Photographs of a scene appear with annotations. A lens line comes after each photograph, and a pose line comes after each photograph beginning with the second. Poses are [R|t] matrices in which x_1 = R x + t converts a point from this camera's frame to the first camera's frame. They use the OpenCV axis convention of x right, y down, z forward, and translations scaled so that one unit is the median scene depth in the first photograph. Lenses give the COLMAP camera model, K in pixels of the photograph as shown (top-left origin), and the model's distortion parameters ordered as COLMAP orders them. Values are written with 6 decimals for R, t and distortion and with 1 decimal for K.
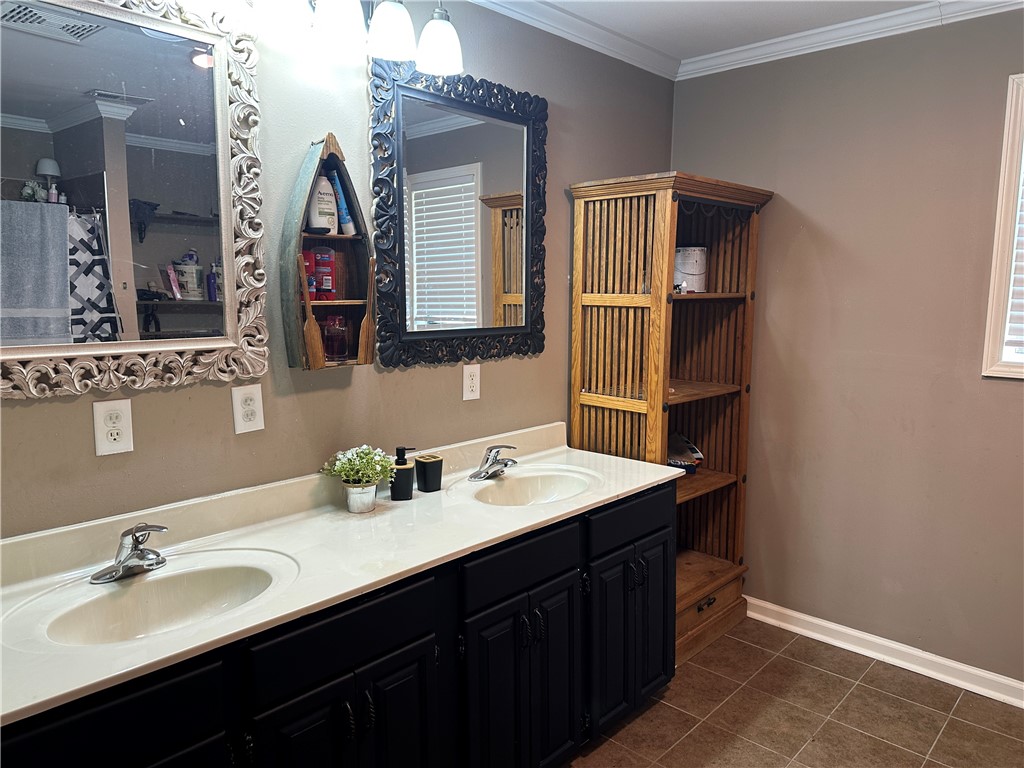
lens RADIAL K [[740.4, 0, 509.9], [0, 740.4, 380.1], [0, 0, 1]] dist [0.102921, -0.079406]
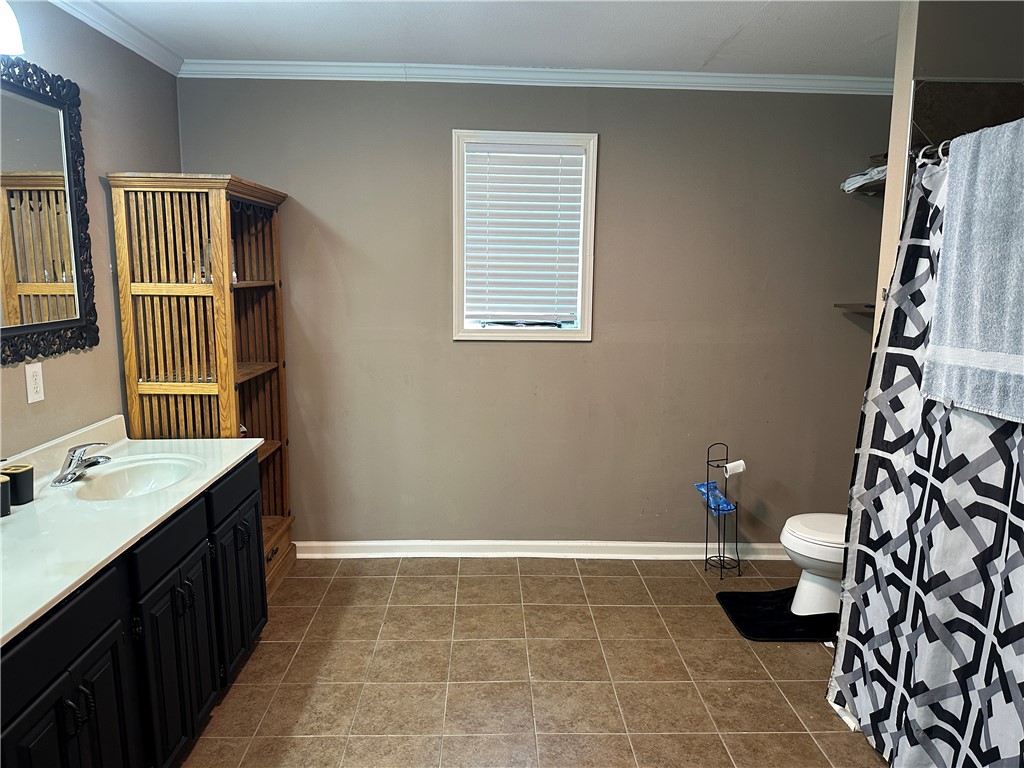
lens RADIAL K [[740.4, 0, 510.2], [0, 740.4, 379.4], [0, 0, 1]] dist [0.102921, -0.079406]
pose [[0.727366, -0.104507, 0.678245, -0.248377], [0.083713, 0.994467, 0.063456, -0.010815], [-0.681124, 0.010622, 0.732091, -0.095056]]
